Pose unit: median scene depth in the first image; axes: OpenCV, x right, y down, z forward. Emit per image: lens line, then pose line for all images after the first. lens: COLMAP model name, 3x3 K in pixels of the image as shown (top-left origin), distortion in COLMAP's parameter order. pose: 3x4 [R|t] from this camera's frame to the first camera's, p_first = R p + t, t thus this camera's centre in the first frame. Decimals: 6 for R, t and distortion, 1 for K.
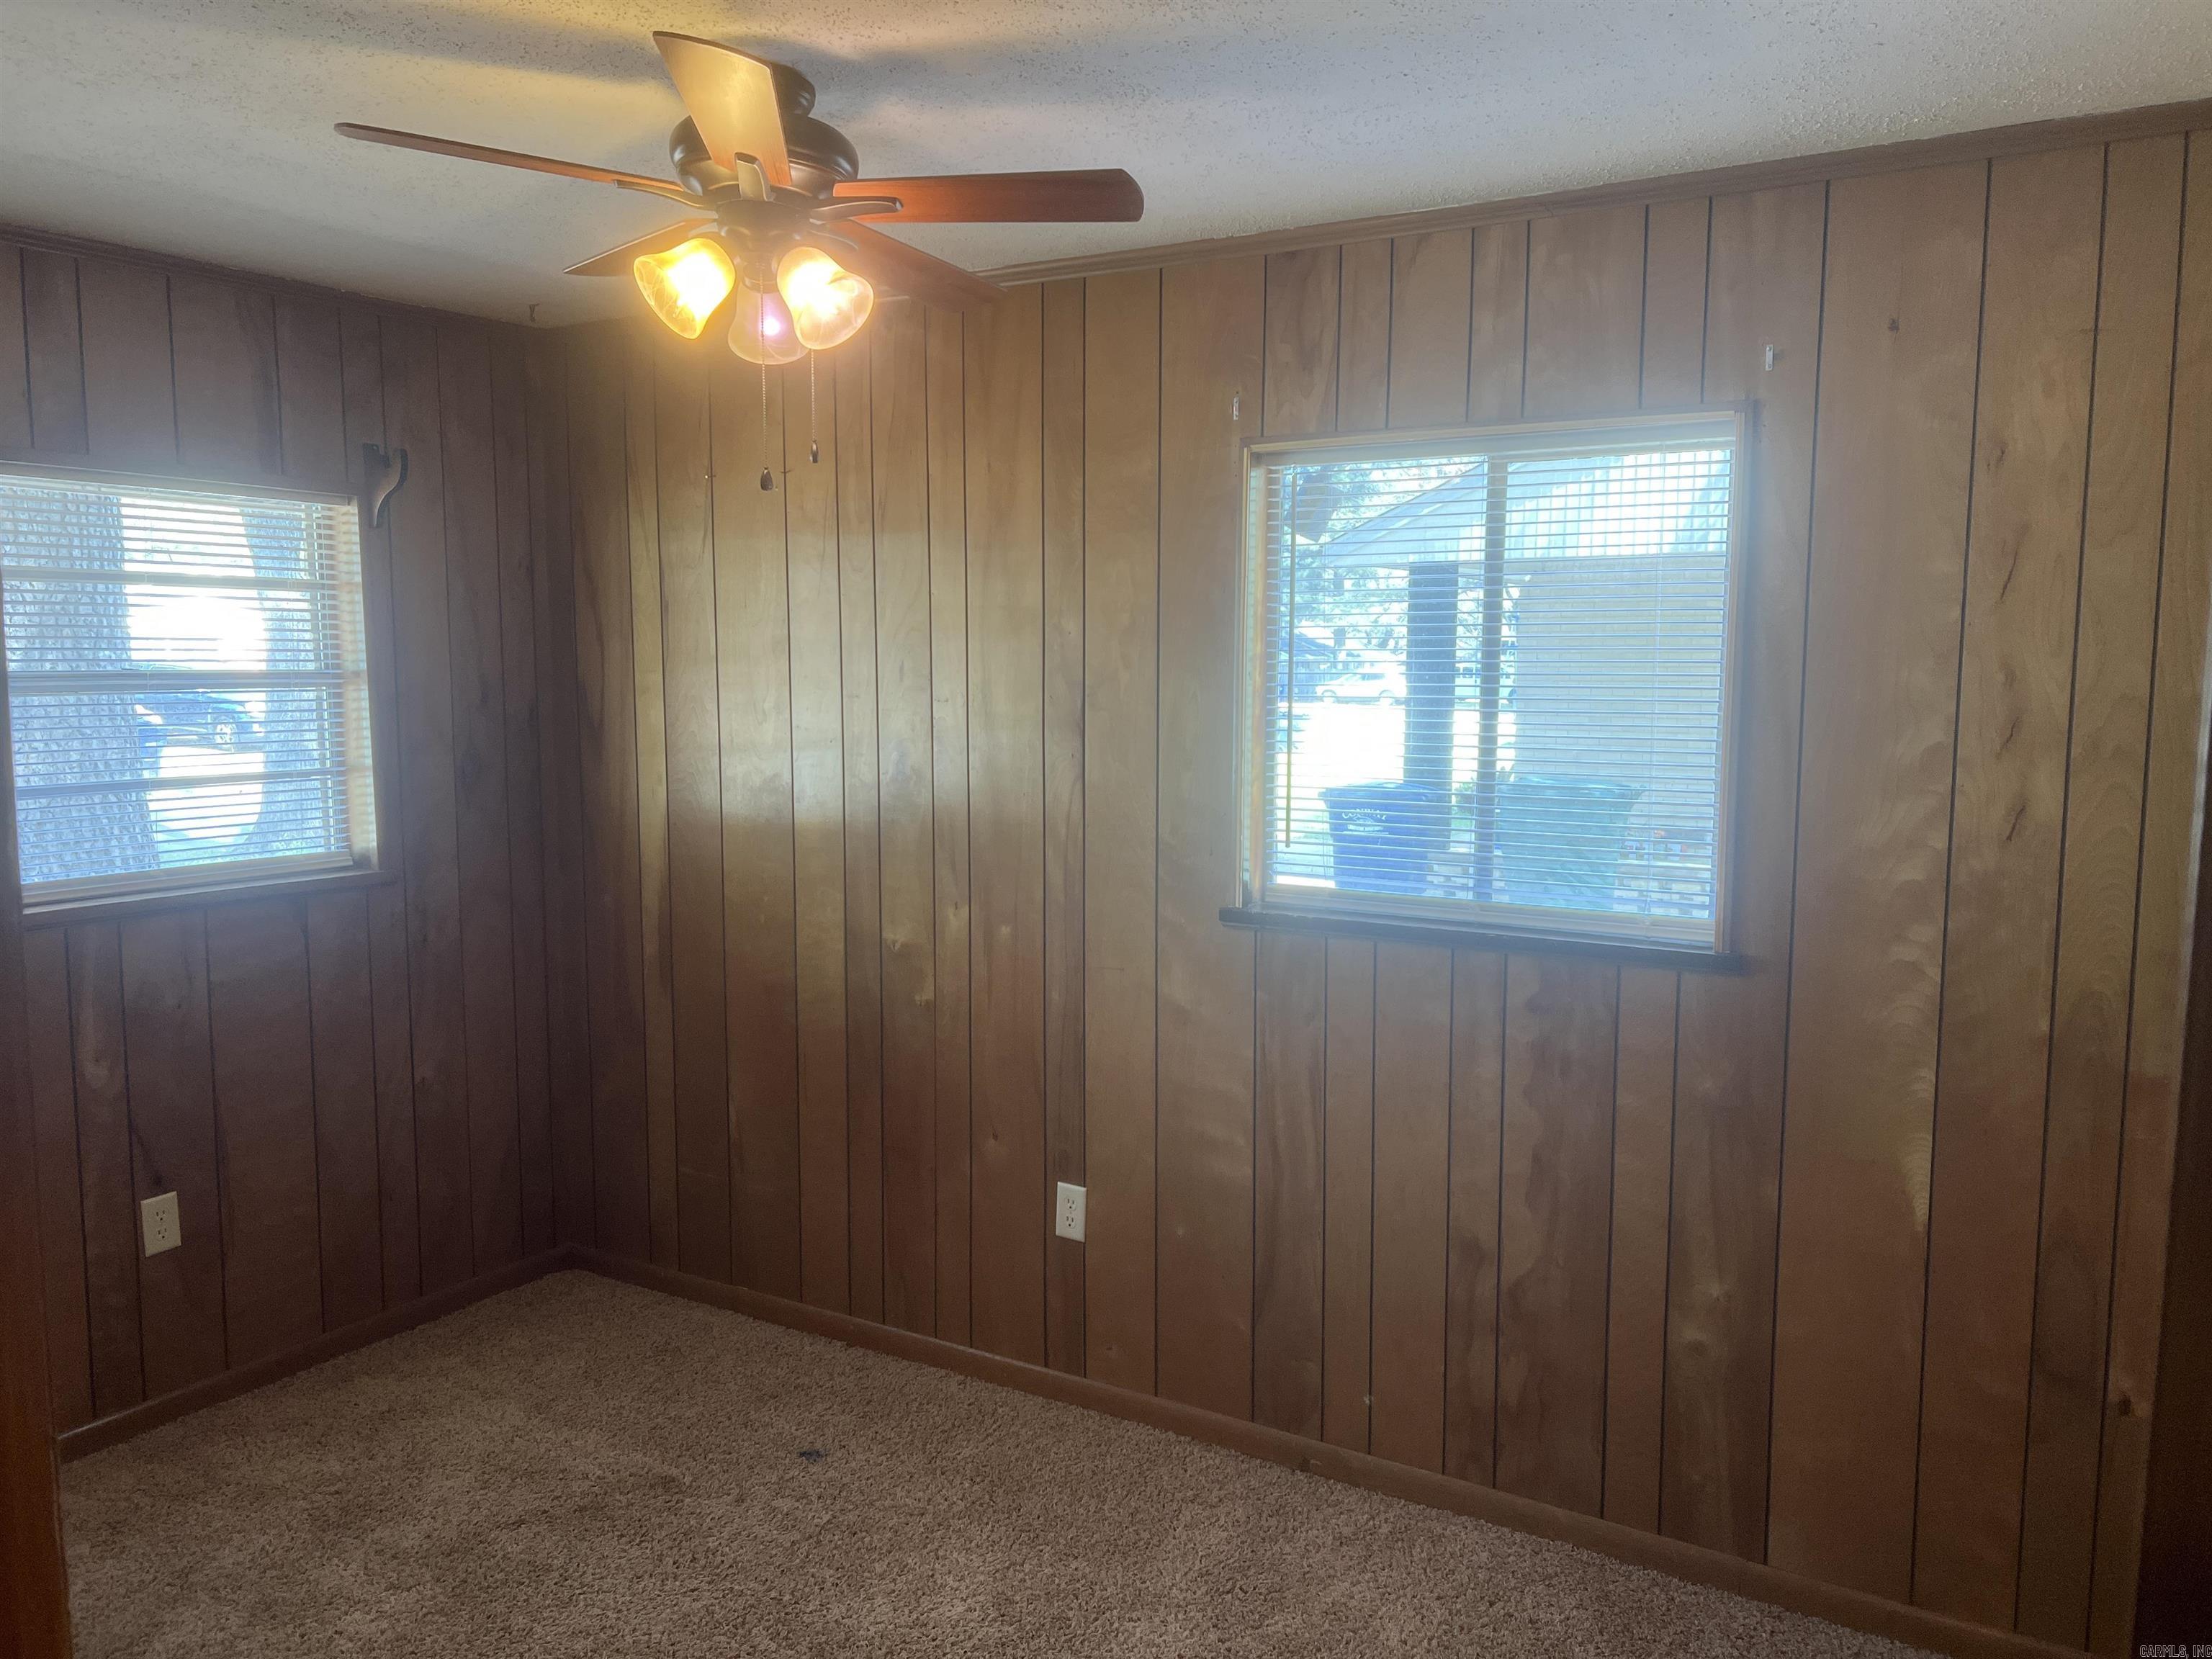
lens RADIAL K [[1665.6, 0, 1106.7], [0, 1665.6, 847.4], [0, 0, 1]] dist [0.078856, -0.107505]
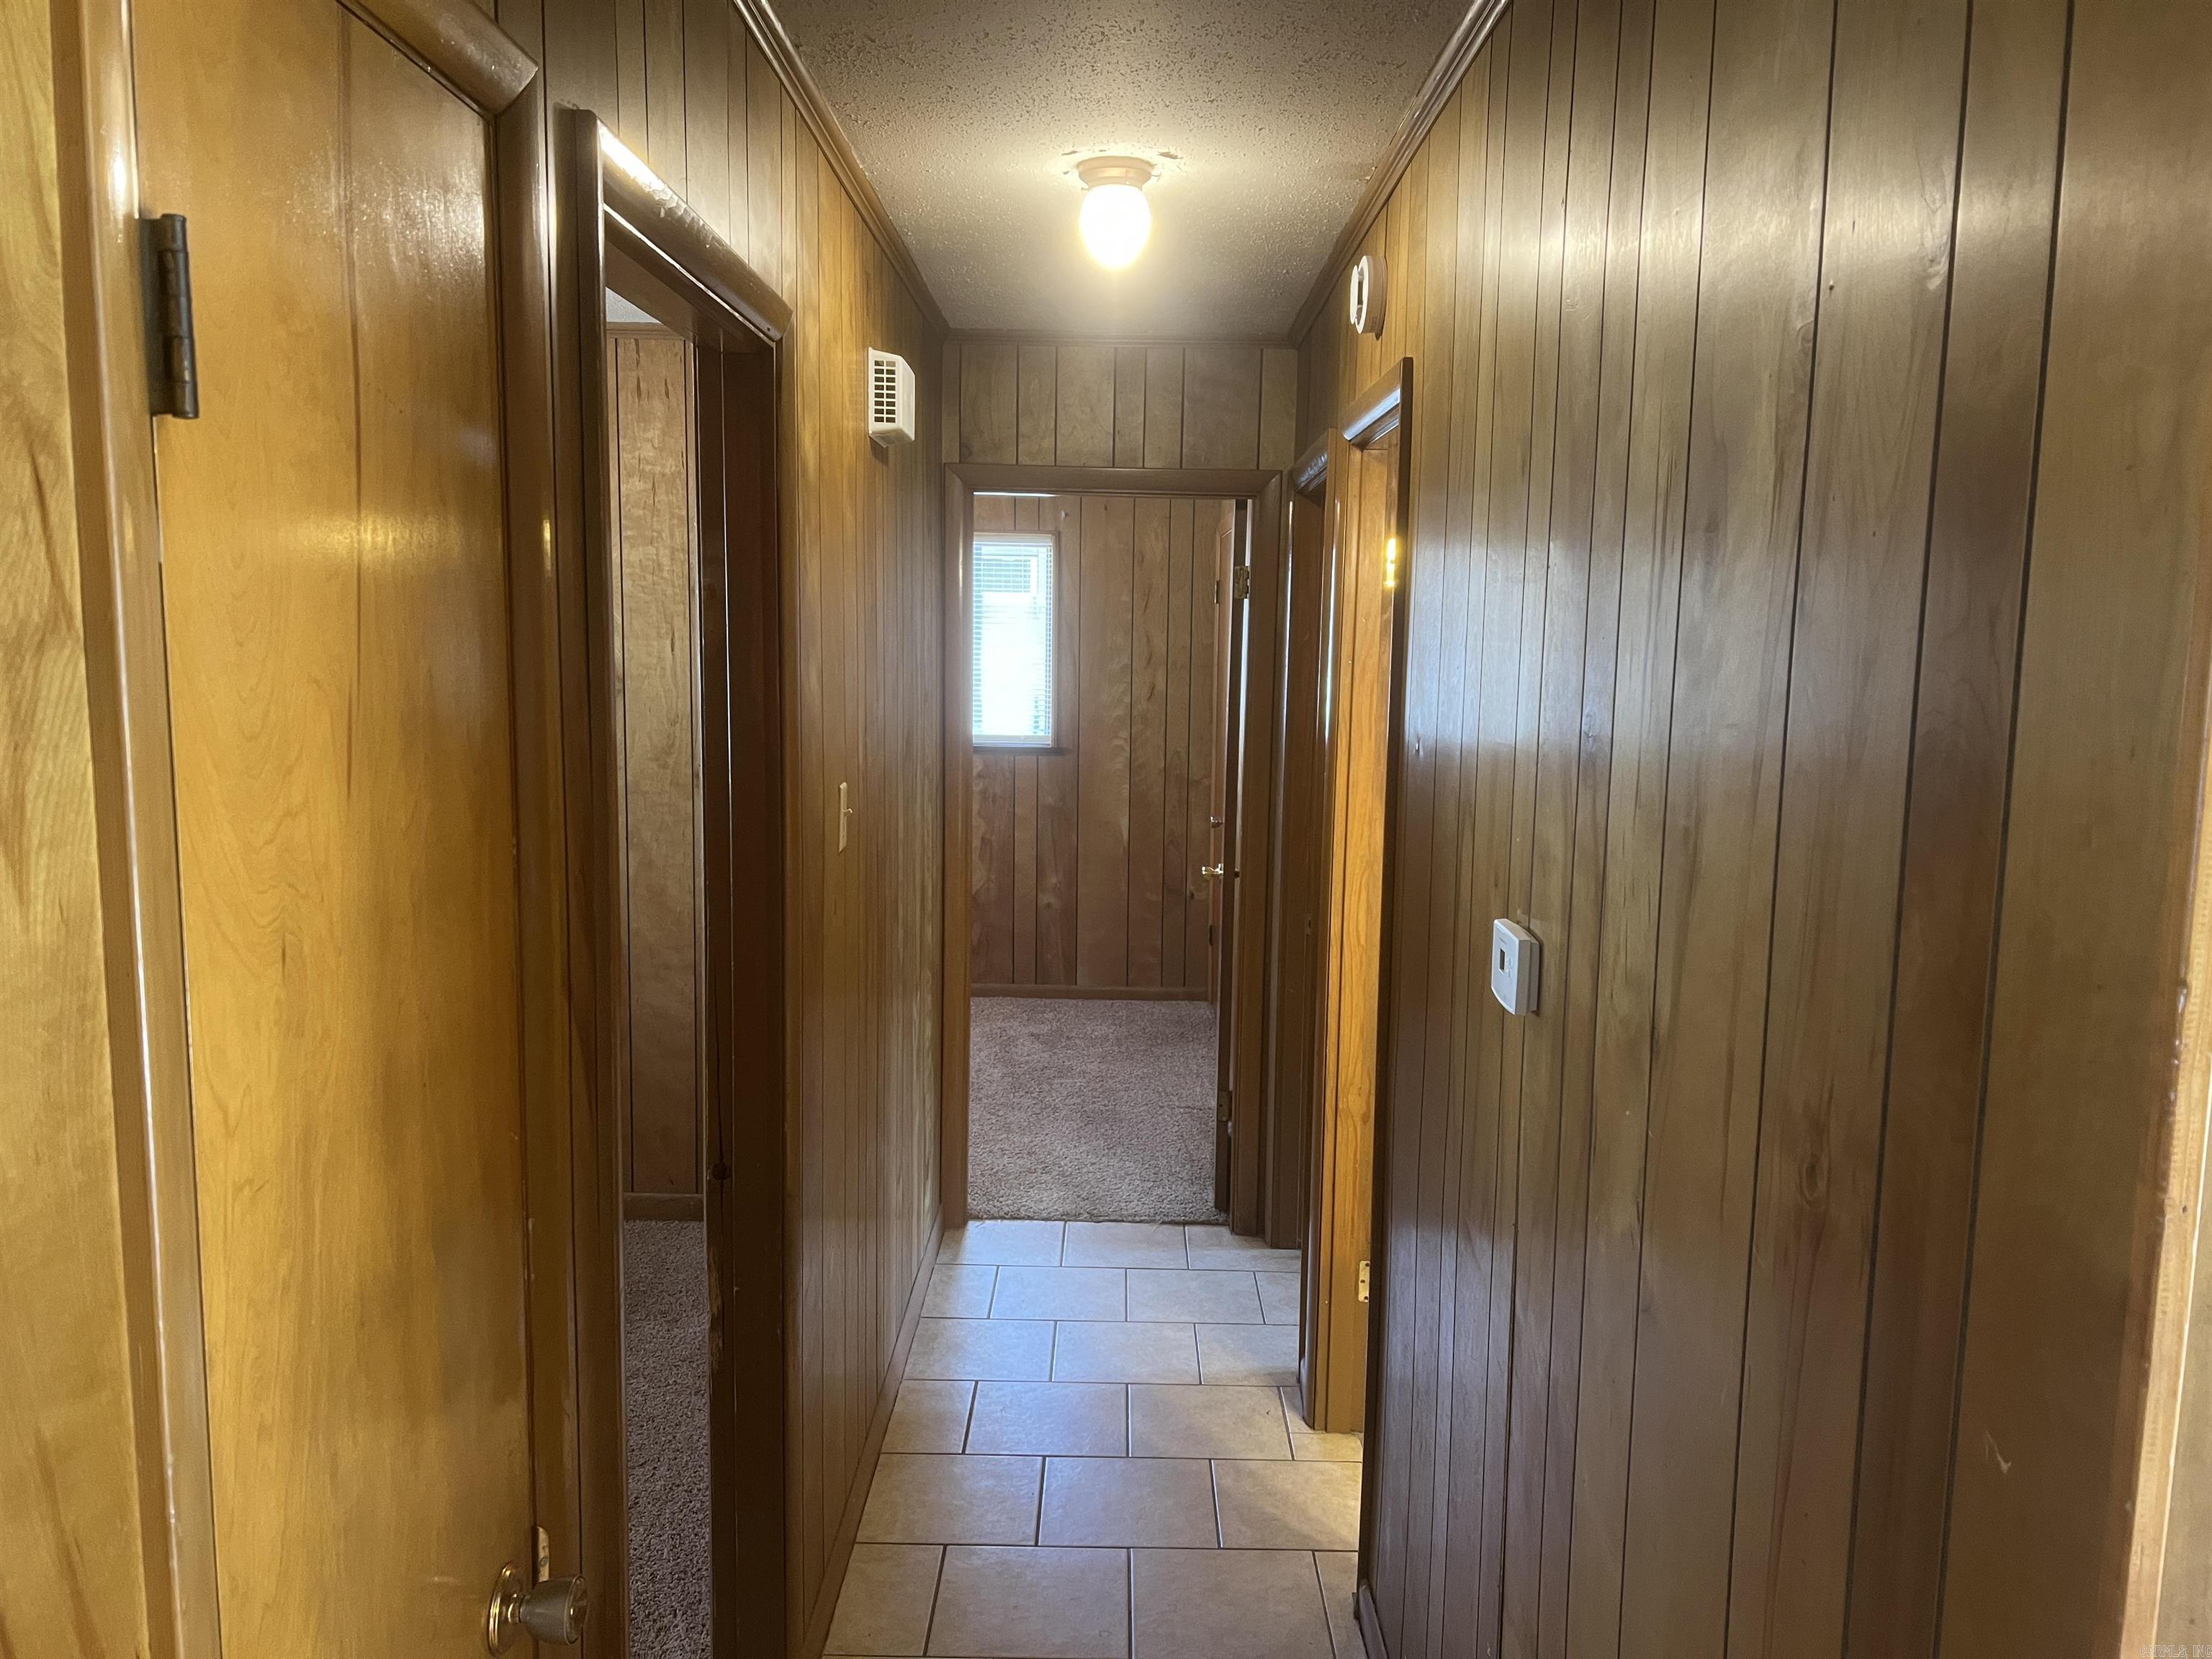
lens RADIAL K [[1665.6, 0, 1106.7], [0, 1665.6, 847.4], [0, 0, 1]] dist [0.078856, -0.107505]
pose [[0.898907, -0.042821, 0.436043, -0.699520], [0.034989, 0.999050, 0.025980, 0.158192], [-0.436741, -0.008097, 0.899551, -1.367342]]
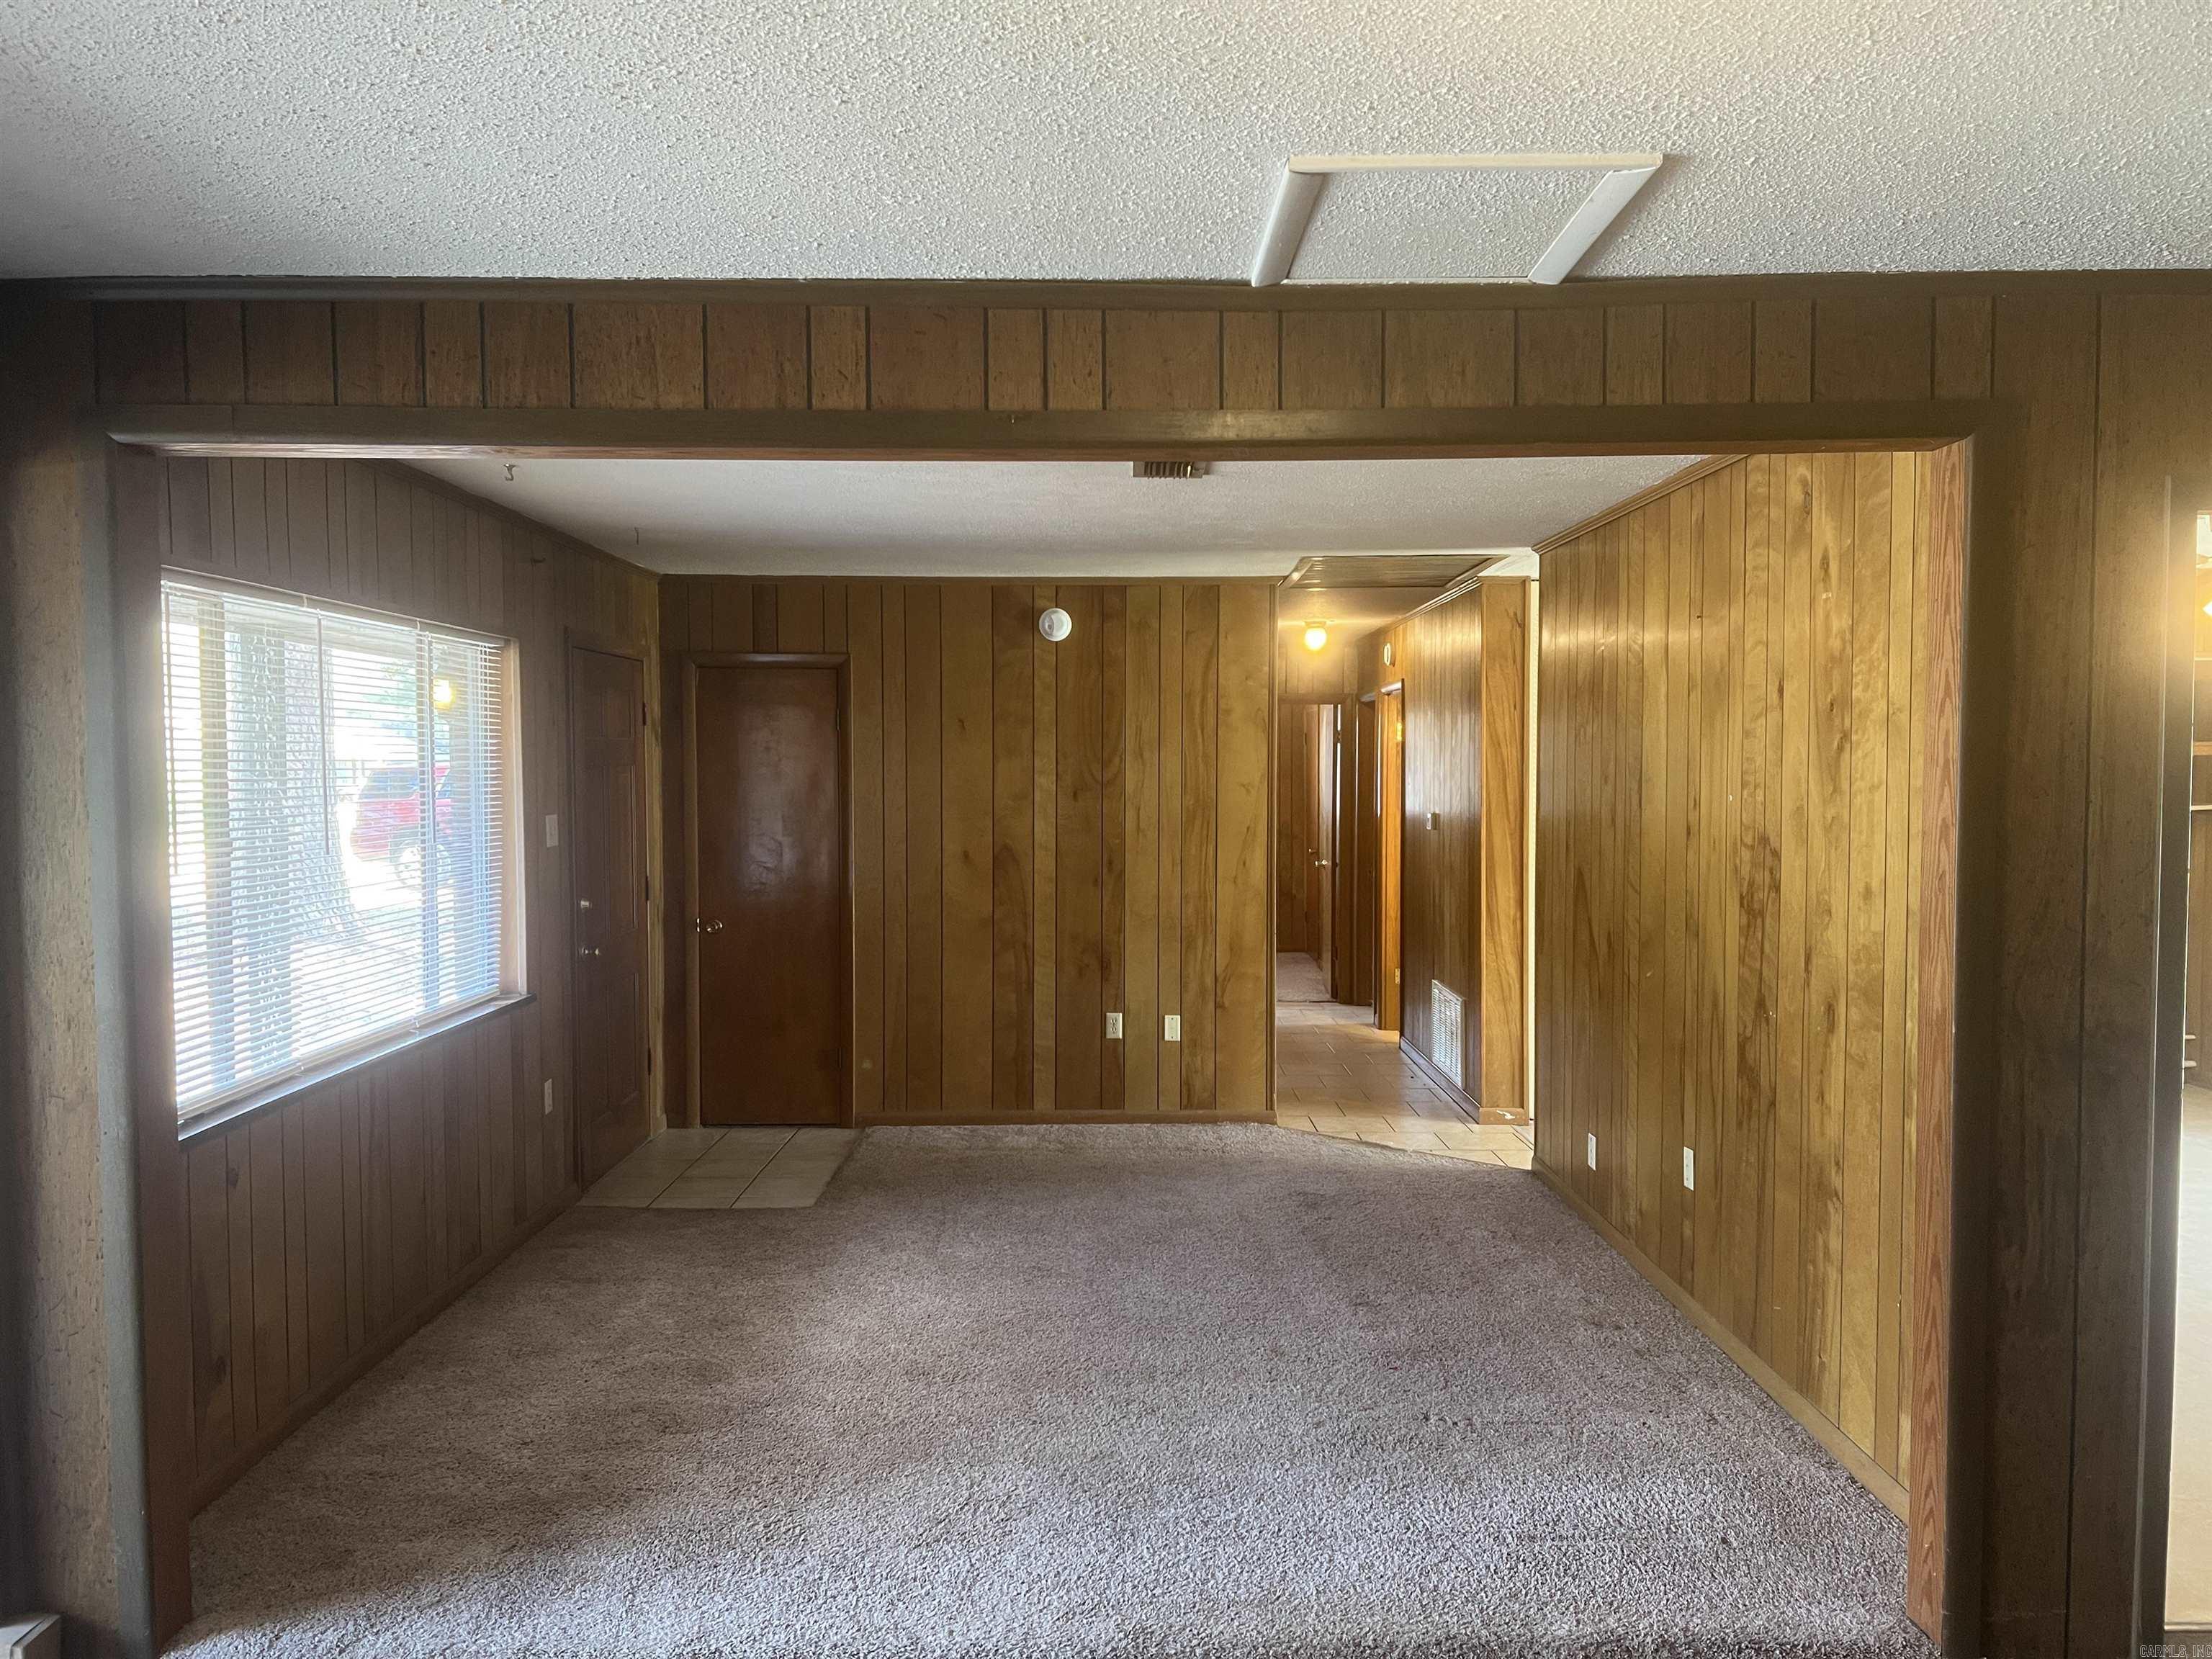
lens RADIAL K [[1665.6, 0, 1106.7], [0, 1665.6, 847.4], [0, 0, 1]] dist [0.078856, -0.107505]
pose [[0.897106, -0.033070, 0.440576, -4.073234], [0.057564, 0.997443, -0.042344, 0.627226], [-0.438049, 0.063348, 0.896716, -5.910883]]
